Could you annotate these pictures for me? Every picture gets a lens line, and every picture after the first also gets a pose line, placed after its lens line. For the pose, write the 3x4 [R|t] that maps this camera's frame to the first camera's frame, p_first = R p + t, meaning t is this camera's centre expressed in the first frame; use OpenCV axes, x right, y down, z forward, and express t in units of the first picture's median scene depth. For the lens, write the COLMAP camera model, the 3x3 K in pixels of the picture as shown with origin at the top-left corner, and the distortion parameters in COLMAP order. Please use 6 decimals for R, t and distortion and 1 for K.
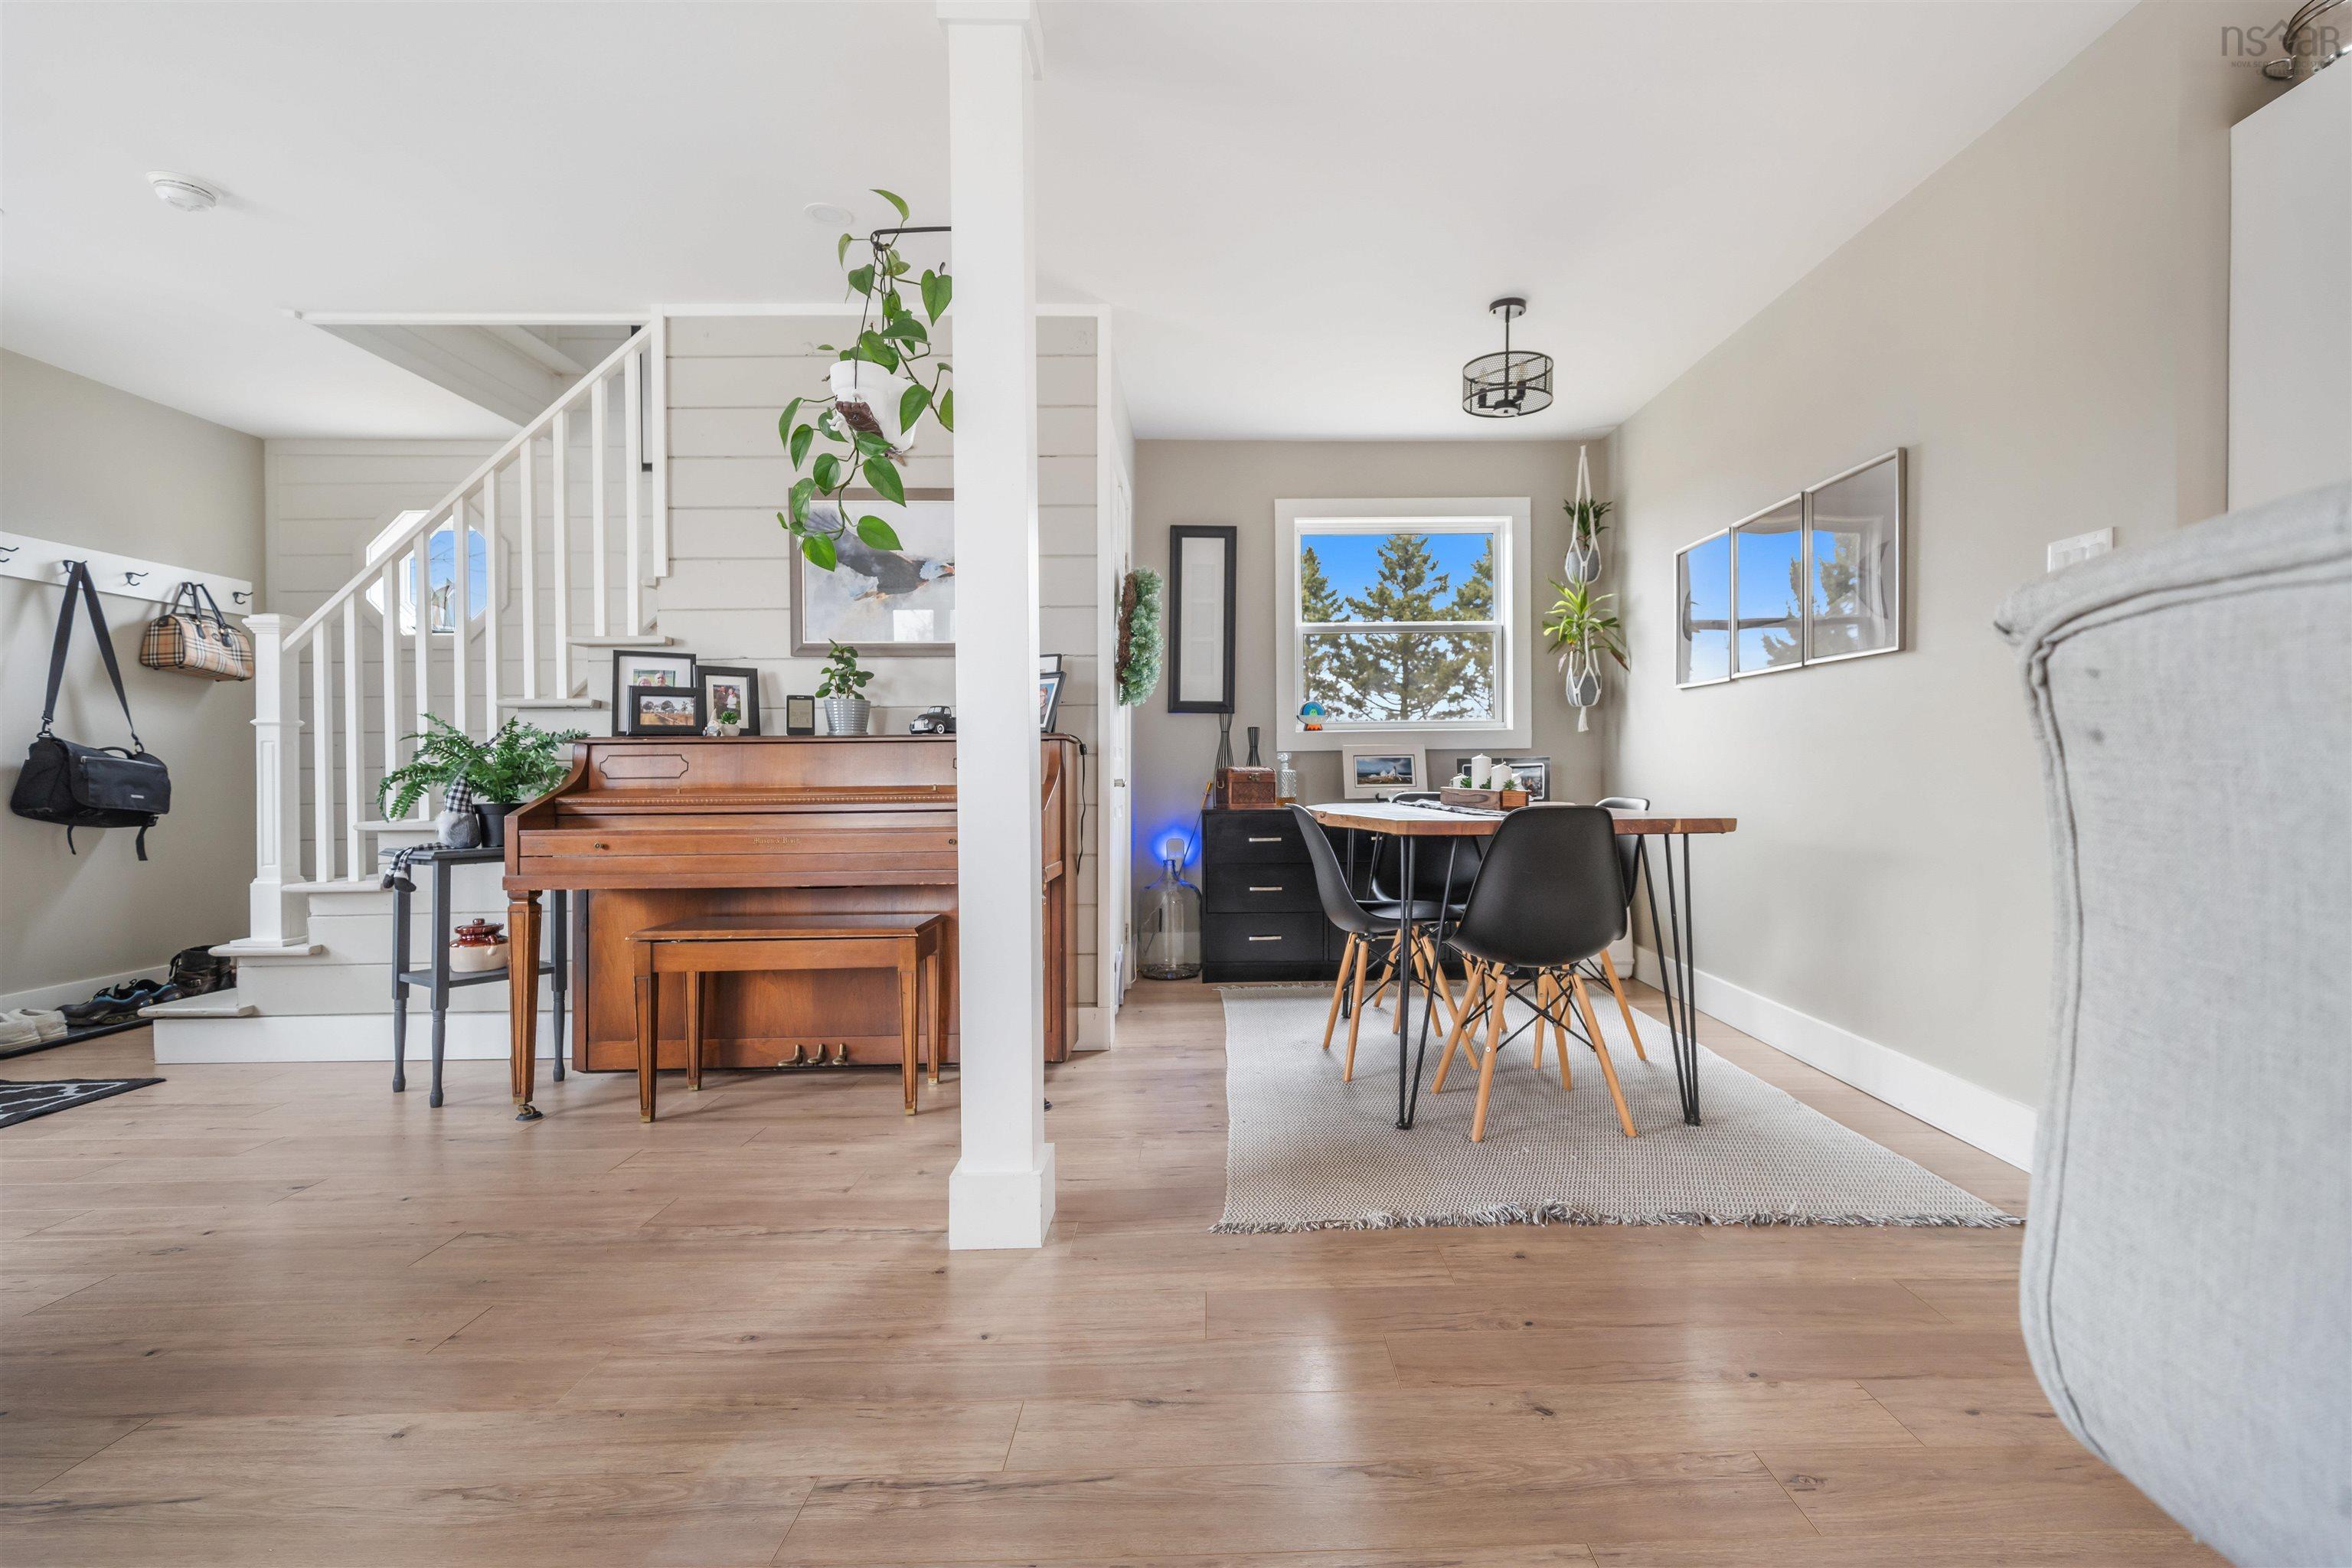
lens RADIAL K [[1059.9, 0, 1239.5], [0, 1059.9, 772.0], [0, 0, 1]] dist [0.000897, 0.000113]
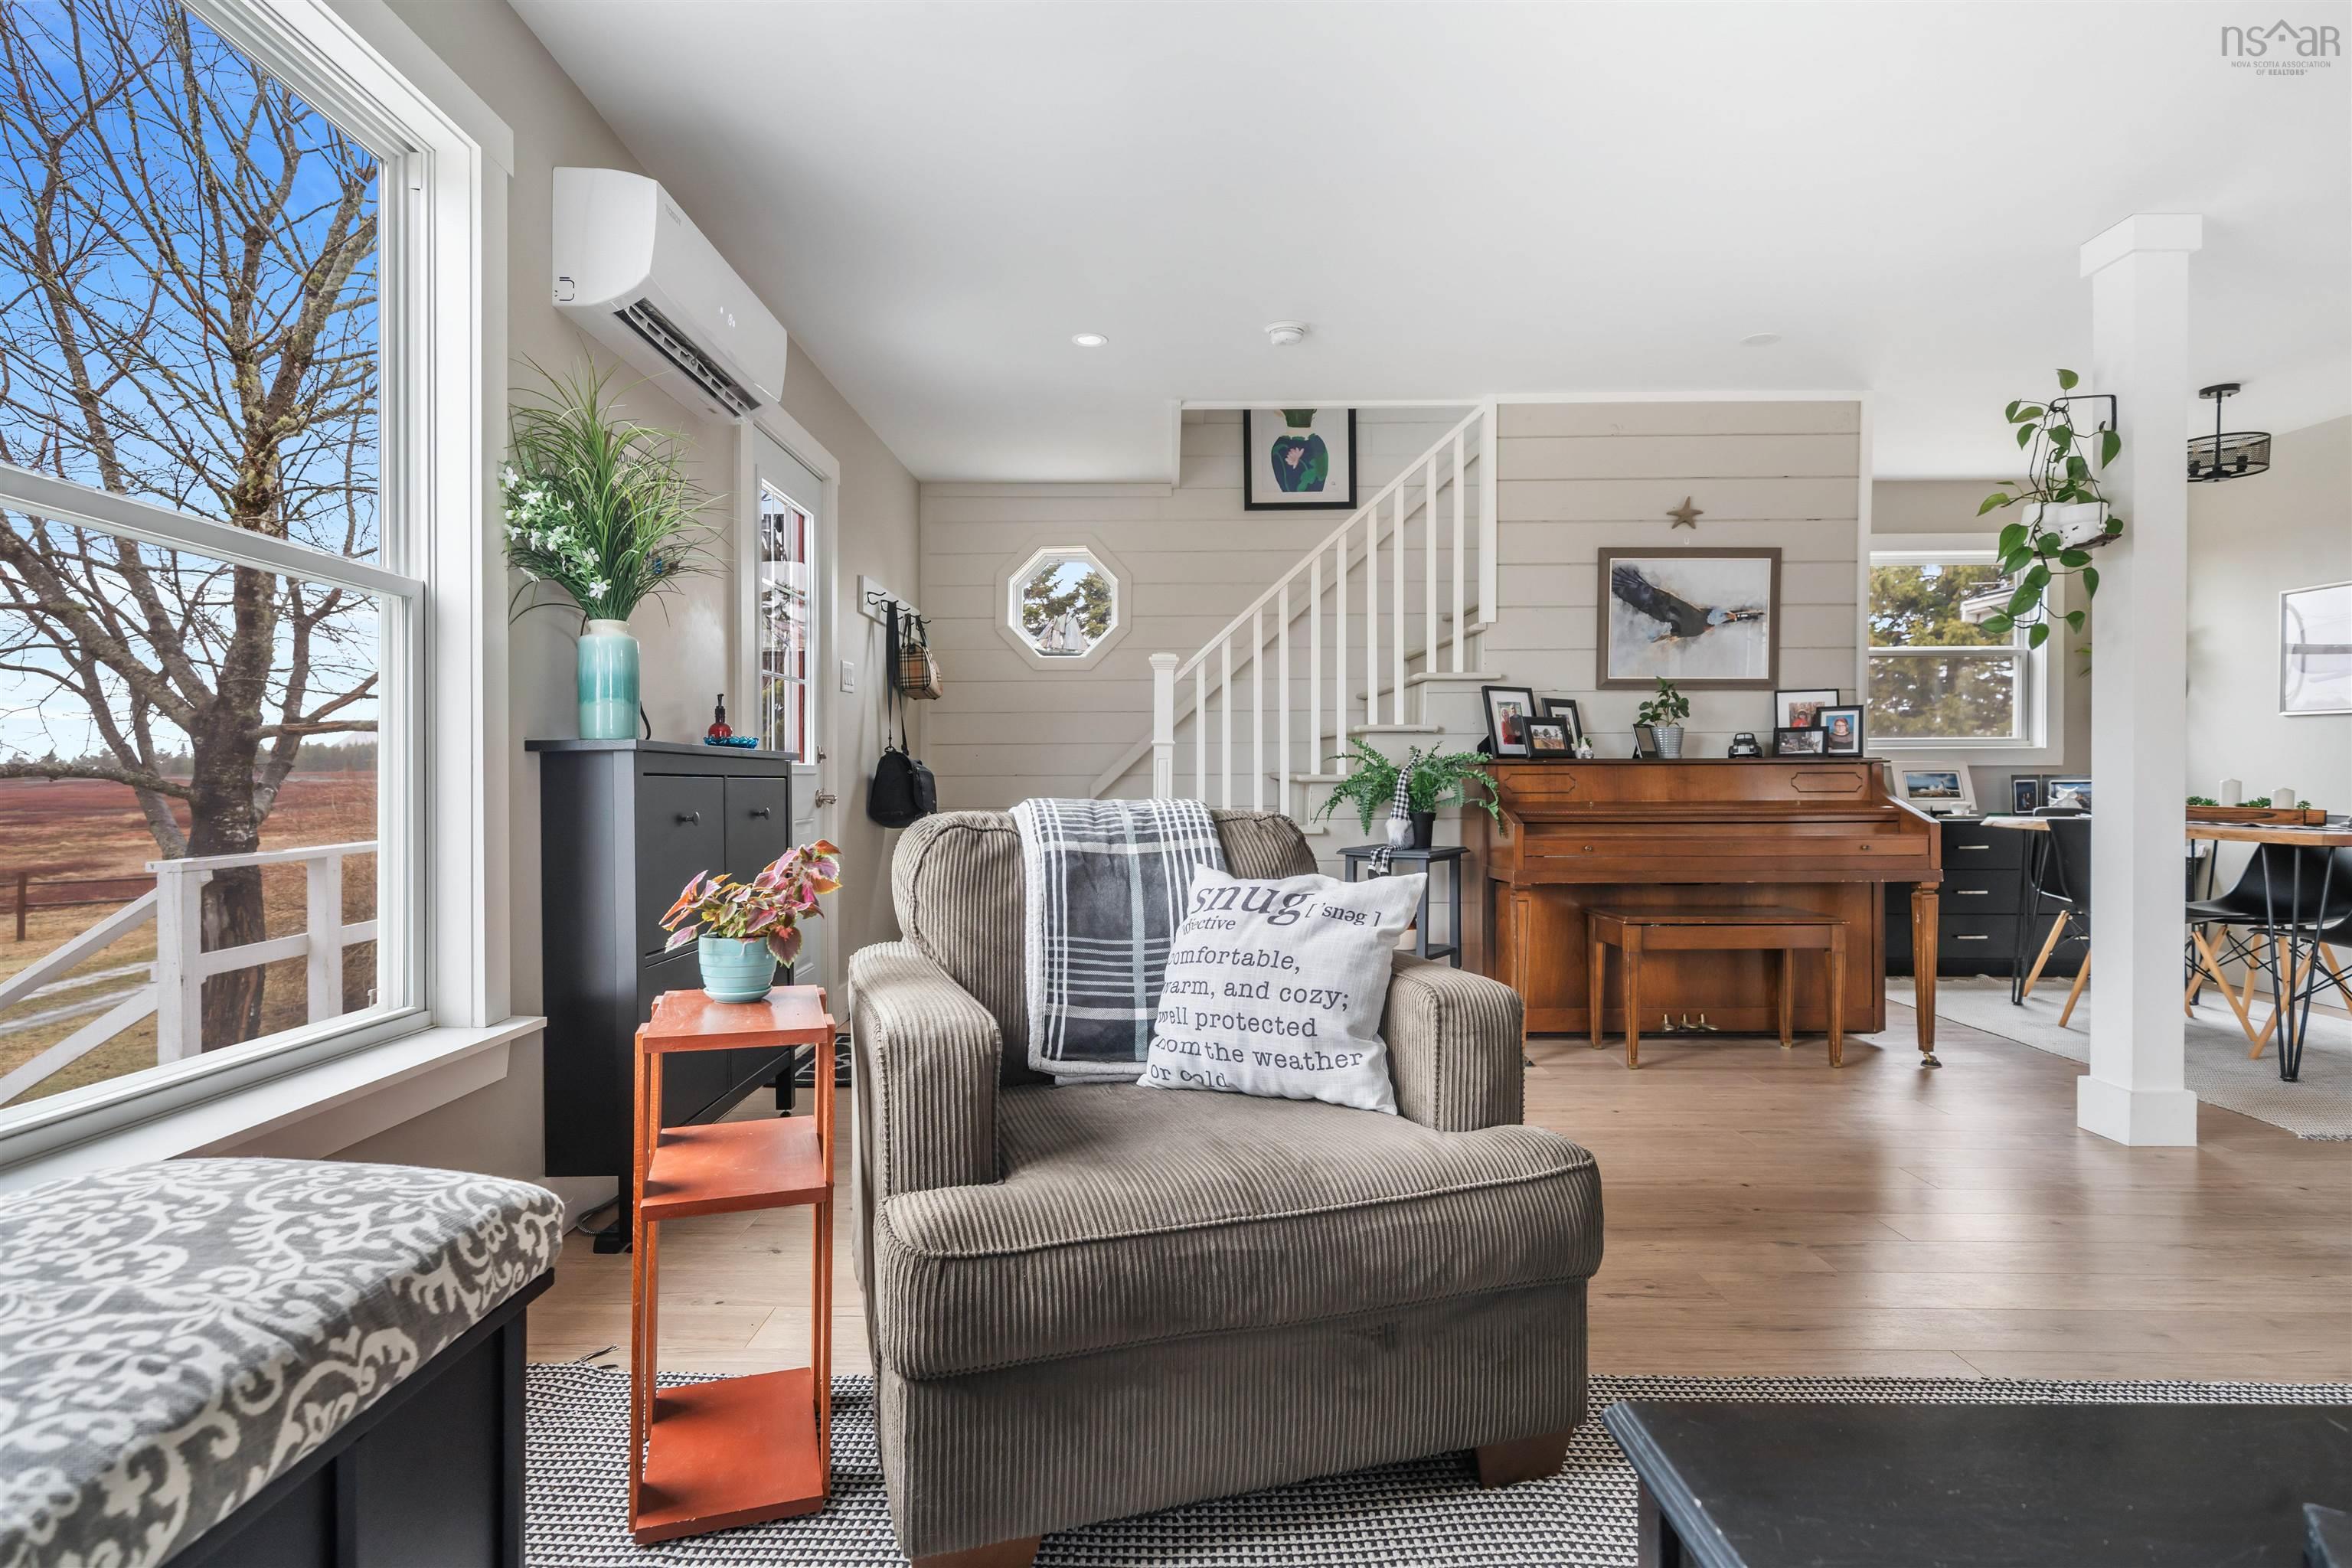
lens RADIAL K [[1173.1, 0, 1163.3], [0, 1173.1, 770.5], [0, 0, 1]] dist [-0.000716, -0.000382]
pose [[0.999211, 0.007383, -0.039013, -0.894654], [-0.007368, 0.999973, 0.000528, -0.016295], [0.039016, -0.000240, 0.999239, -0.344254]]
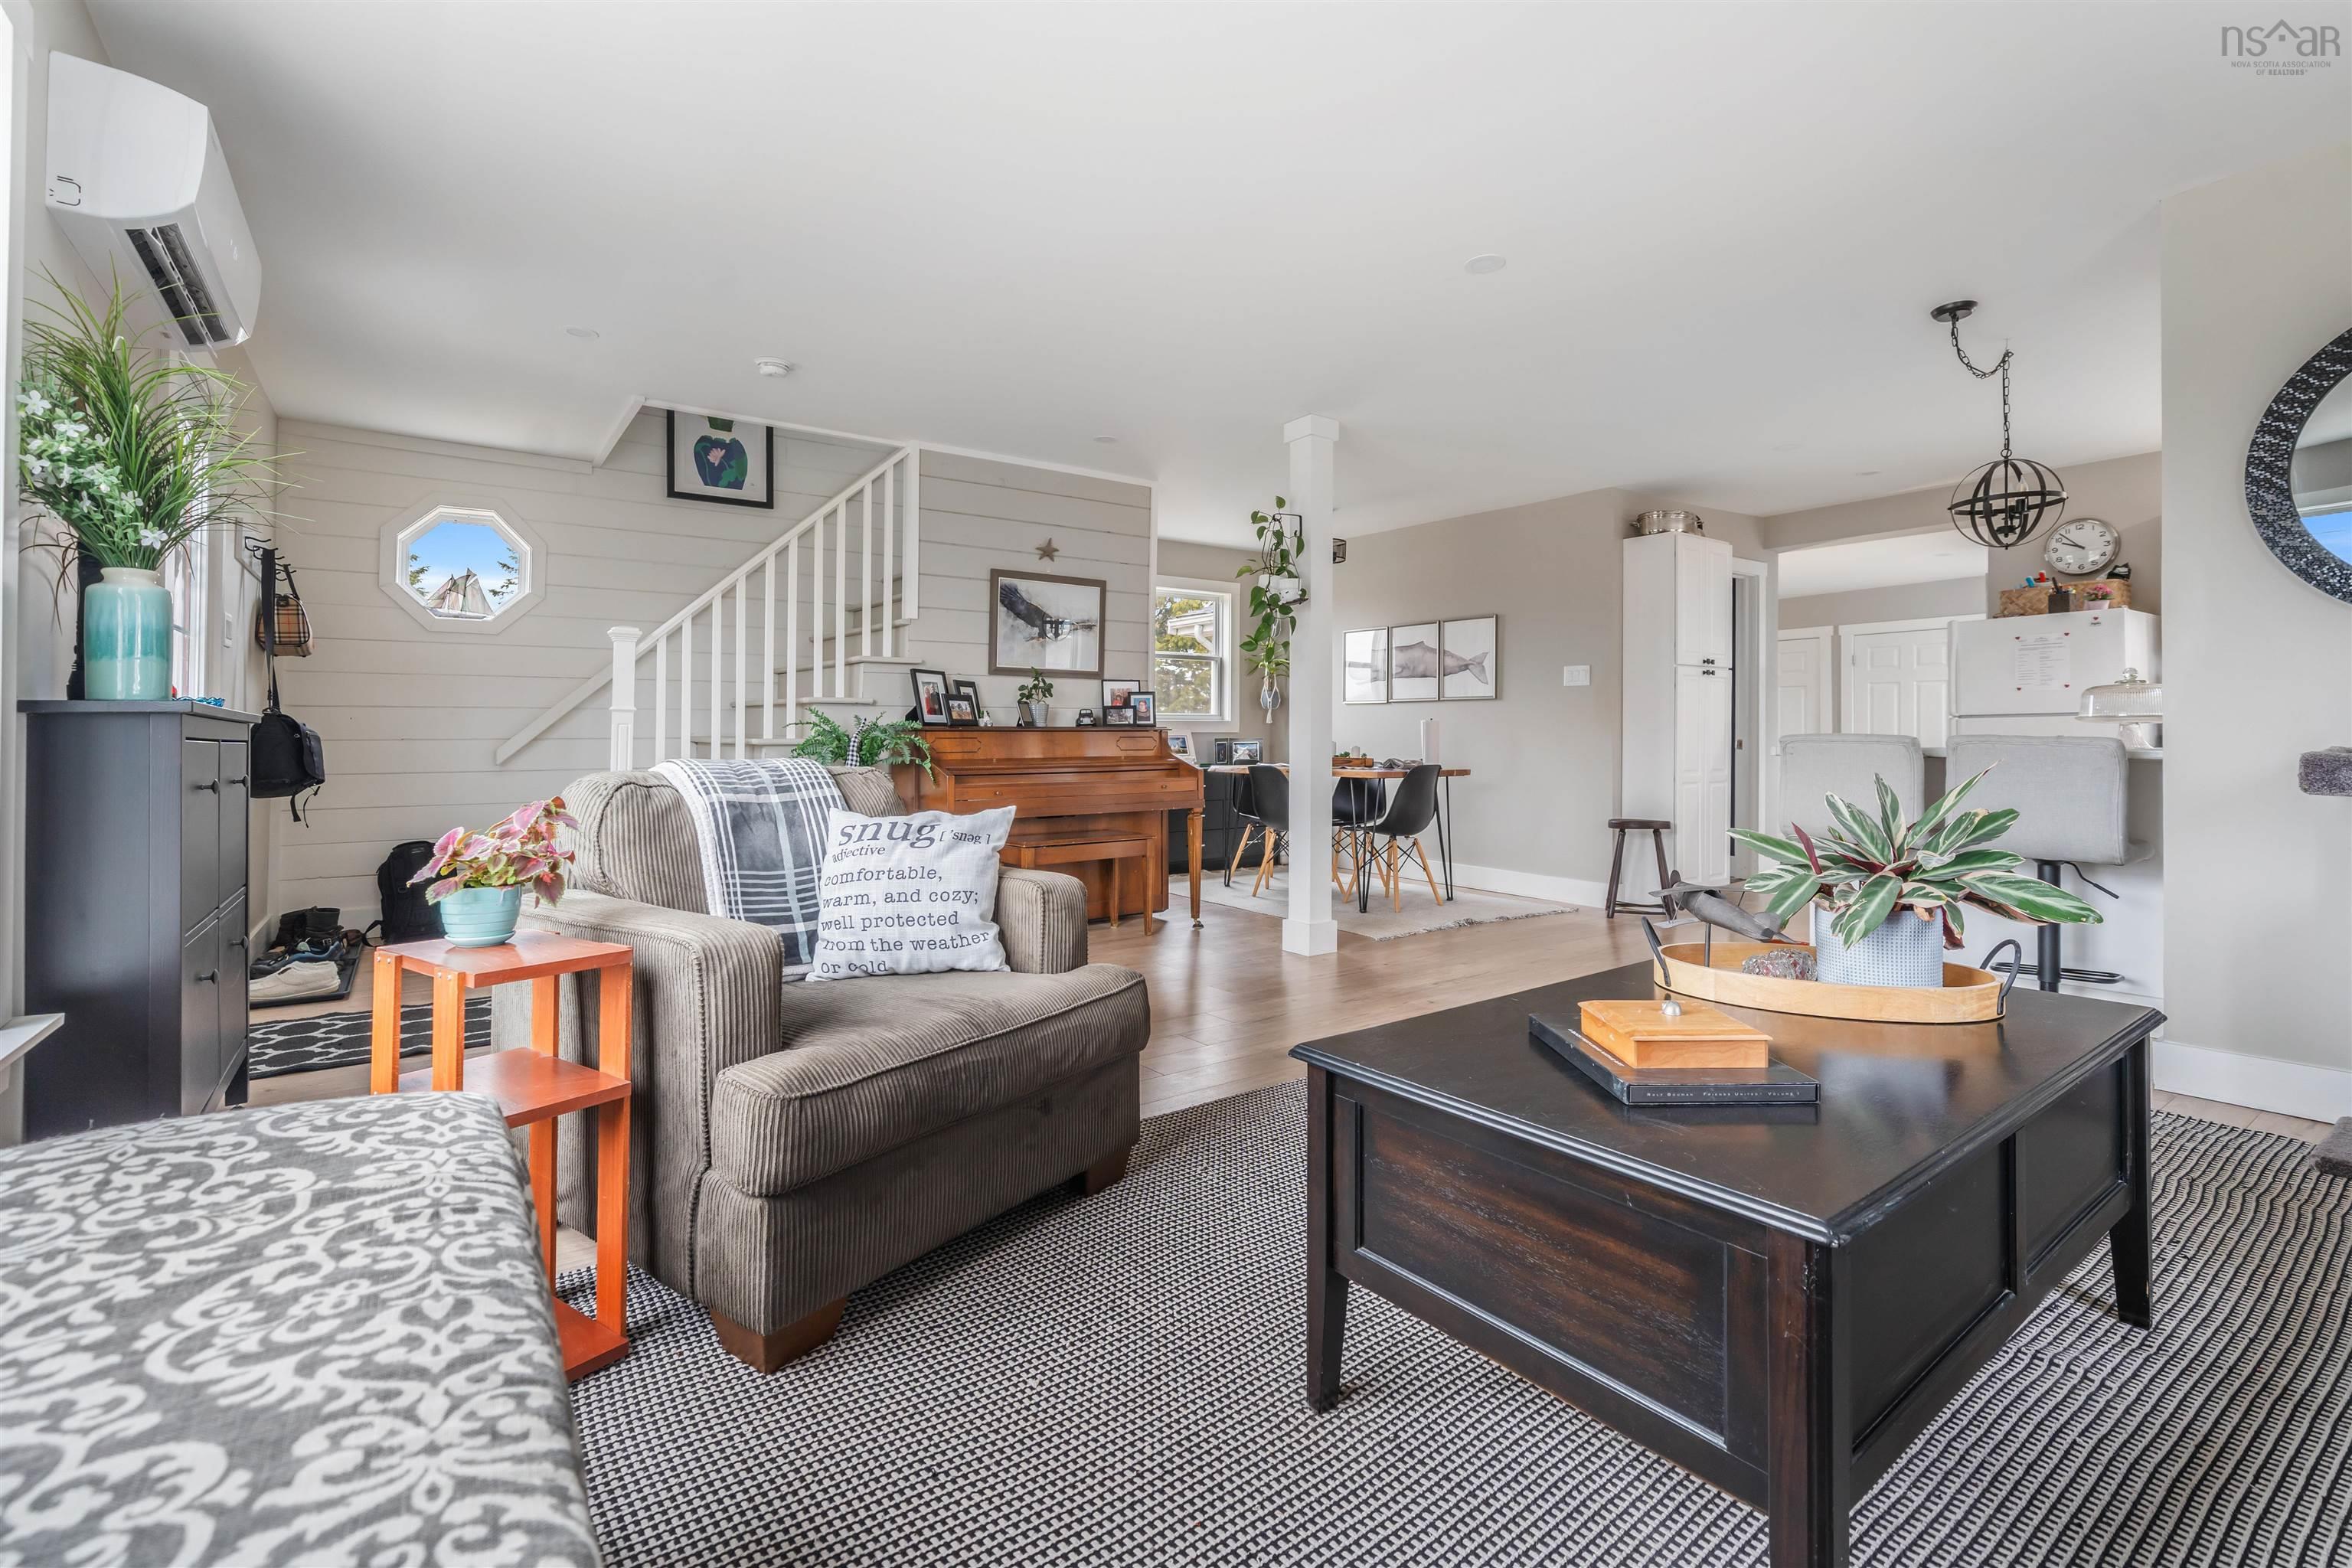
lens RADIAL K [[1027.0, 0, 1163.6], [0, 1027.0, 713.2], [0, 0, 1]] dist [-0.001169, -0.000036]
pose [[0.830394, 0.020868, 0.556785, -1.105727], [-0.008165, 0.999647, -0.025290, -0.015487], [-0.557117, 0.016455, 0.830271, -0.432928]]
